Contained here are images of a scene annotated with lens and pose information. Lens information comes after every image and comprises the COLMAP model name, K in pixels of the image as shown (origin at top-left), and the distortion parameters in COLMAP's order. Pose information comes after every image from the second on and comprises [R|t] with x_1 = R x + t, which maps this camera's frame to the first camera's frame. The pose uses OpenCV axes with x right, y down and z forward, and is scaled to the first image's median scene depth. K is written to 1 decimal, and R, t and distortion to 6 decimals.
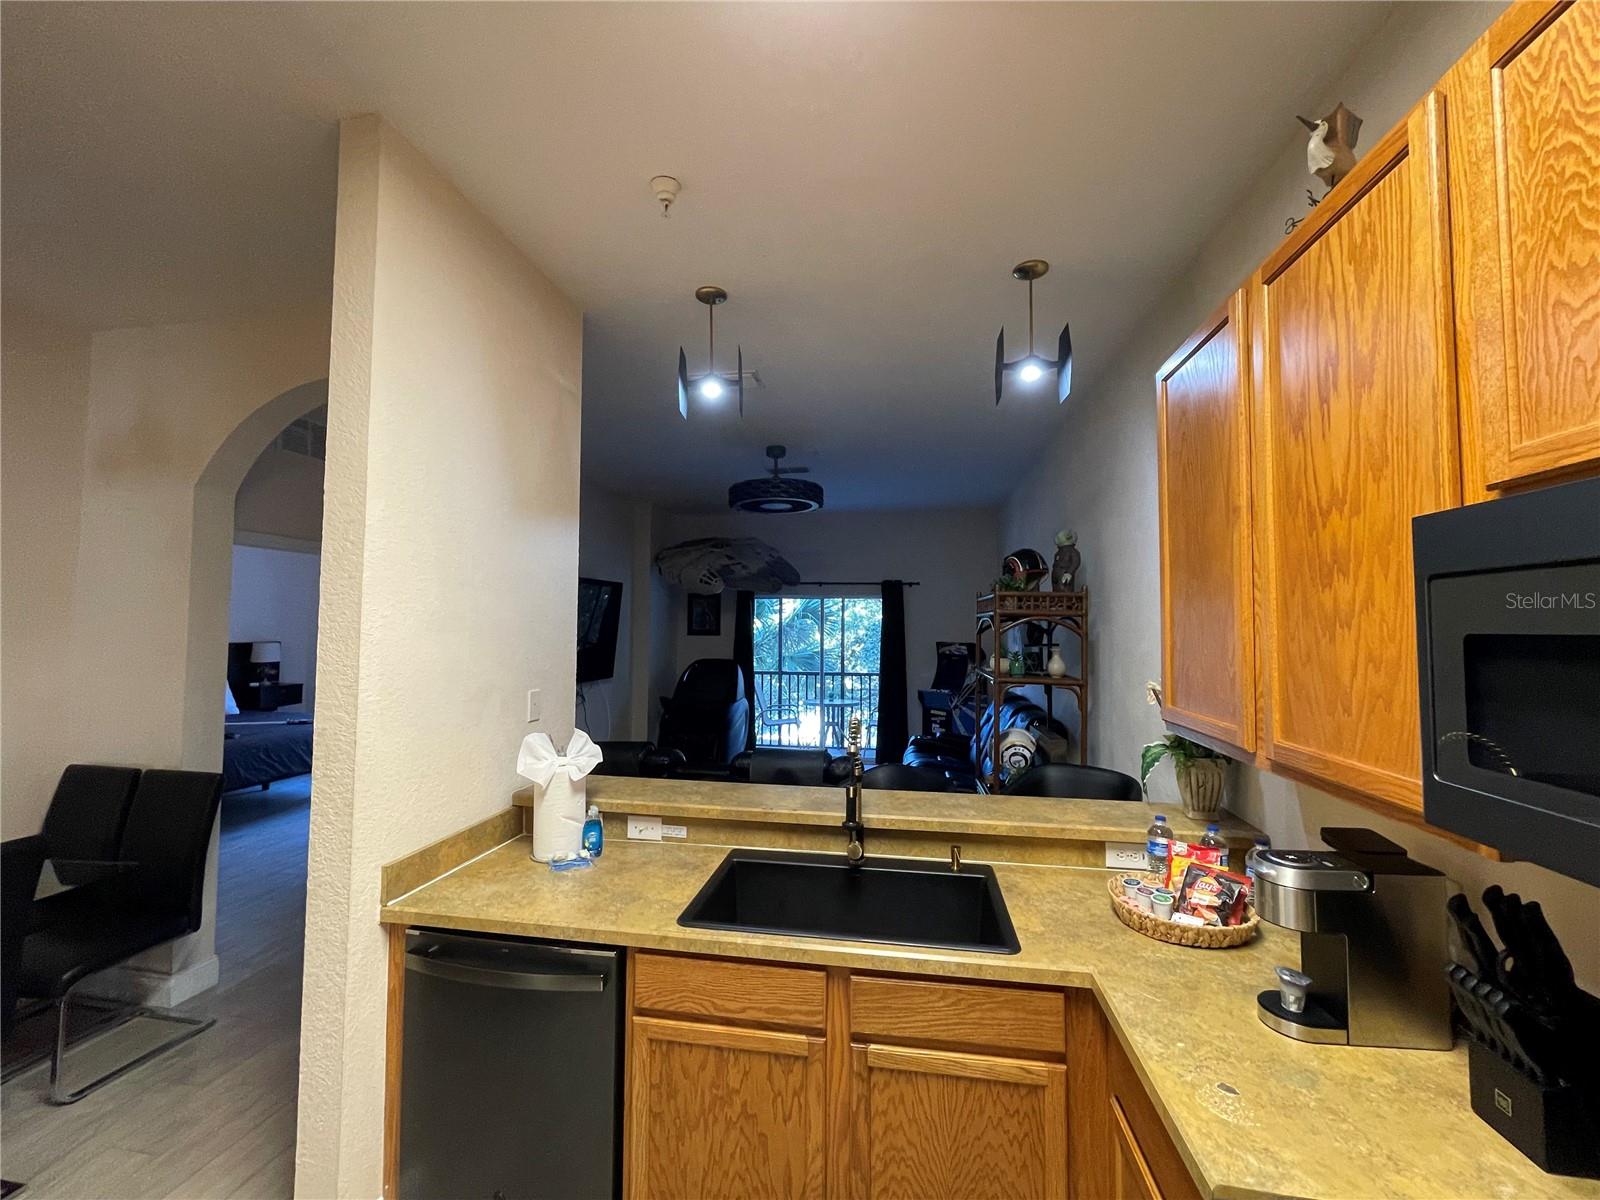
lens RADIAL K [[647.8, 0, 799.6], [0, 647.8, 597.4], [0, 0, 1]] dist [-0.003009, 0.000495]
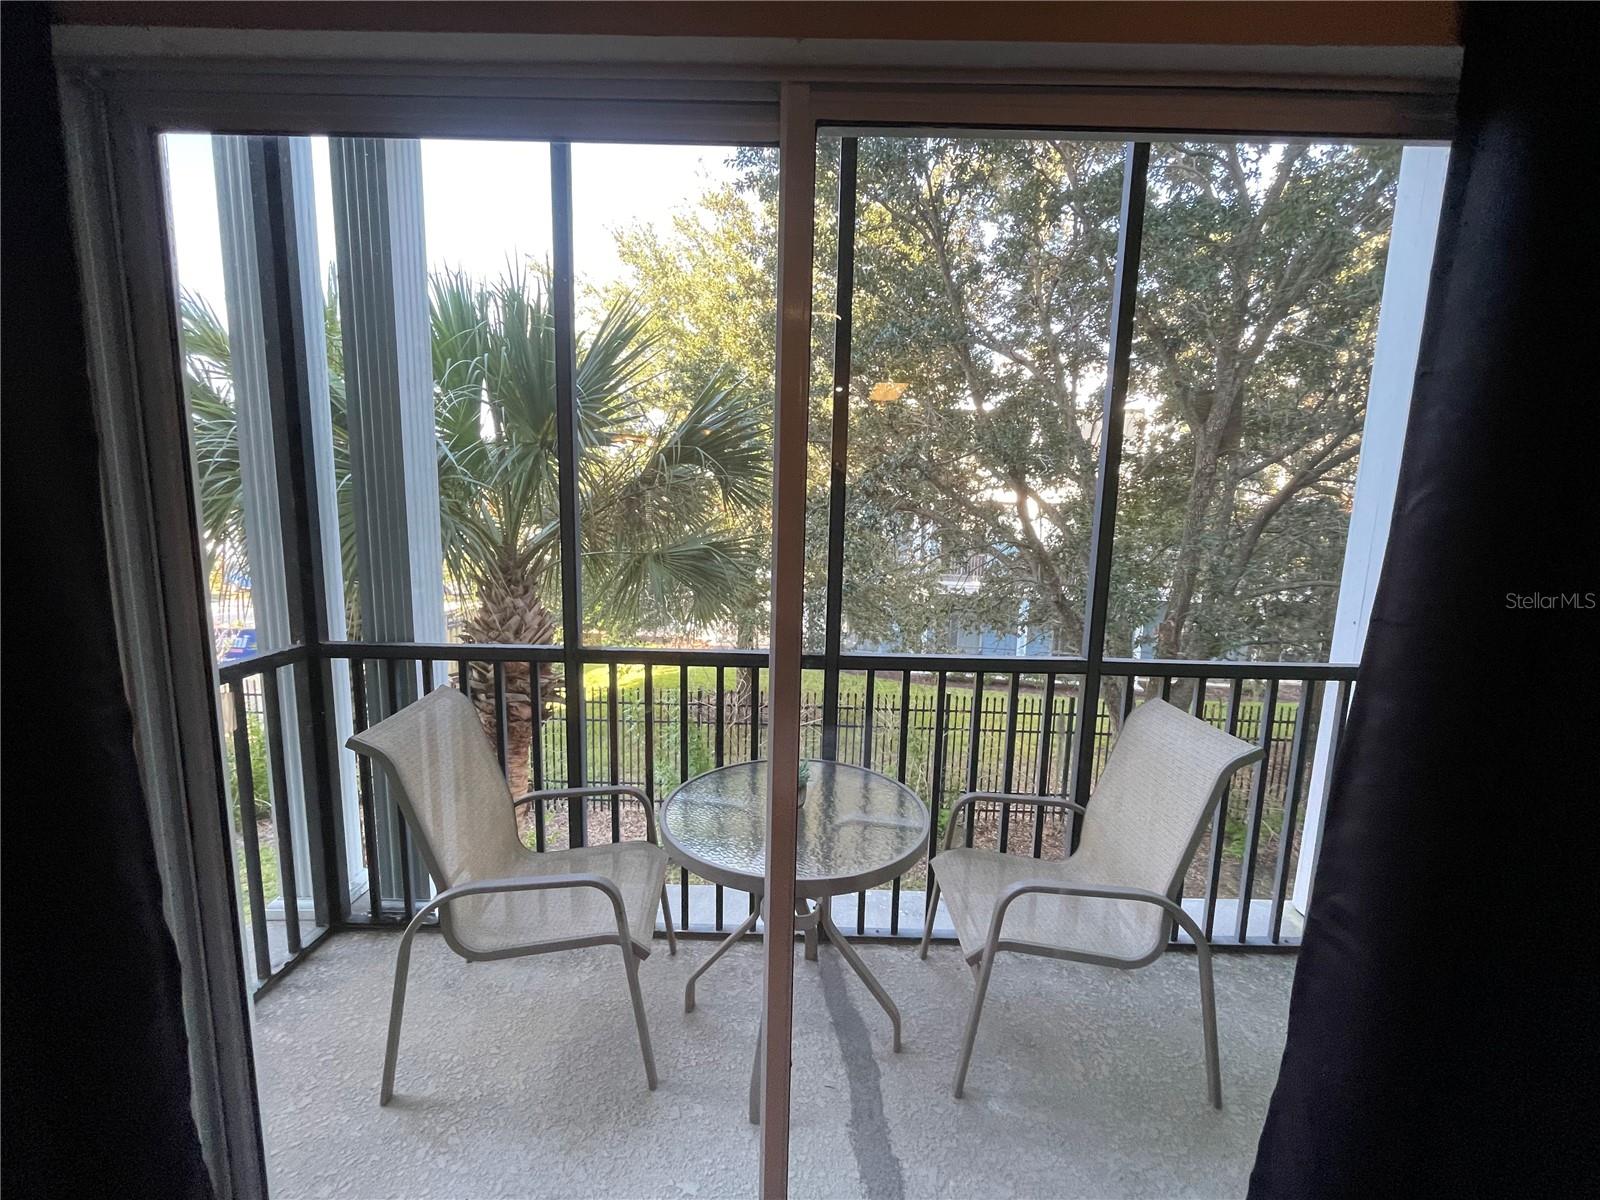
lens RADIAL K [[647.8, 0, 795.1], [0, 647.8, 596.9], [0, 0, 1]] dist [-0.003009, 0.000495]
pose [[0.988228, -0.007675, 0.152793, 0.065478], [-0.021493, 0.981870, 0.188334, 0.201596], [-0.151468, -0.189401, 0.970147, 3.225151]]
